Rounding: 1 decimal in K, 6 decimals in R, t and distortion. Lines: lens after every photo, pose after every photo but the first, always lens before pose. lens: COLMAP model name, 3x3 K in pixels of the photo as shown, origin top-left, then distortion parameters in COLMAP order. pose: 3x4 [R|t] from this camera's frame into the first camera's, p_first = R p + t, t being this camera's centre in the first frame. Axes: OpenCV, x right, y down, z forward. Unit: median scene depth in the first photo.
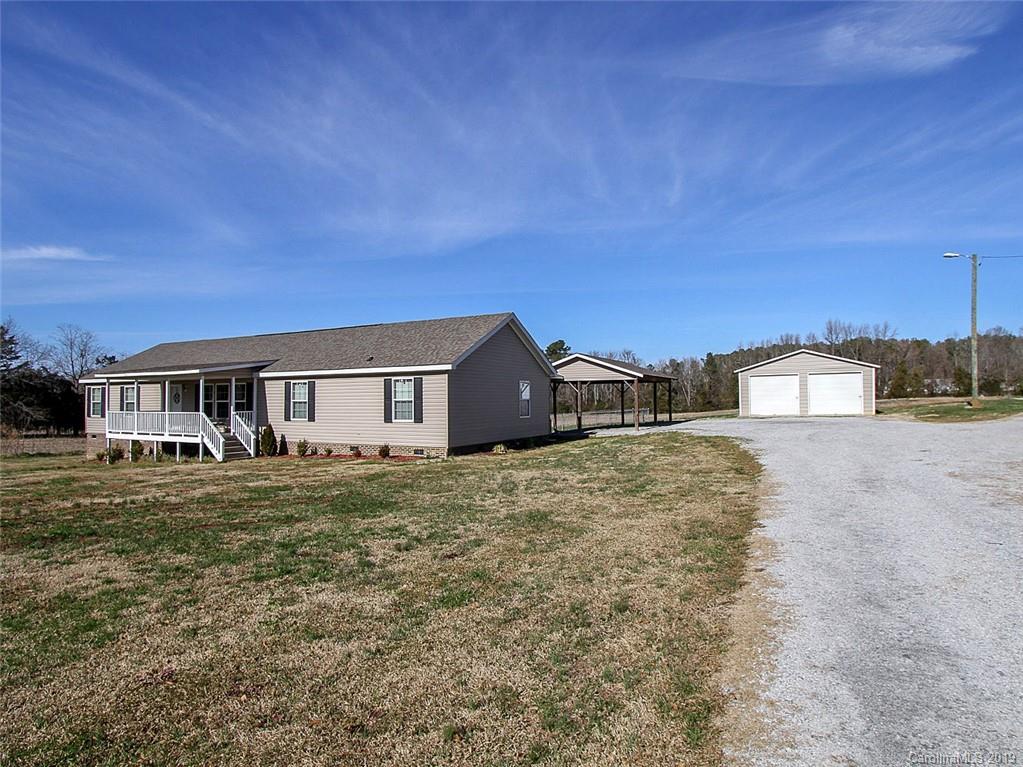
lens RADIAL K [[567.6, 0, 519.0], [0, 567.6, 390.2], [0, 0, 1]] dist [-0.016122, 0.001943]
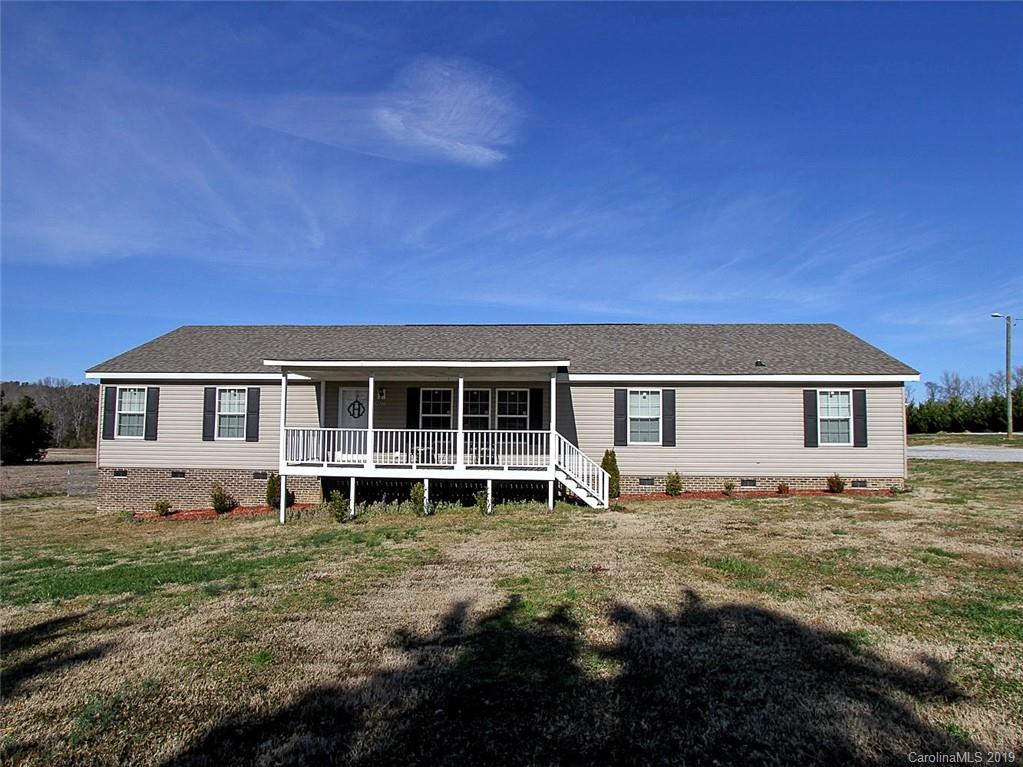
lens RADIAL K [[515.8, 0, 503.2], [0, 515.8, 409.4], [0, 0, 1]] dist [-0.013879, 0.000741]
pose [[0.911335, 0.034785, 0.410193, -0.808554], [-0.021573, 0.999090, -0.036794, 0.036746], [-0.411099, 0.024683, 0.911256, 0.483434]]
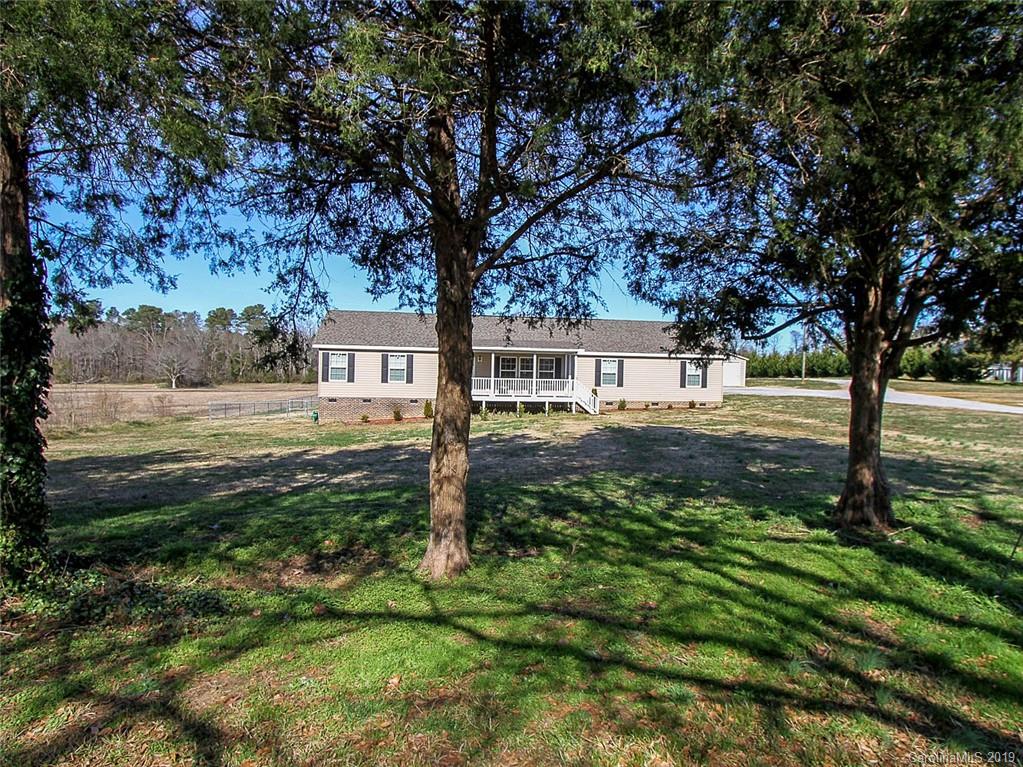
lens RADIAL K [[498.1, 0, 511.5], [0, 498.1, 383.5], [0, 0, 1]] dist [-0.001298, 0.000289]
pose [[0.815215, 0.011106, 0.579051, -1.329308], [-0.033615, 0.999038, 0.028163, 0.019287], [-0.578181, -0.042424, 0.814805, 0.097734]]
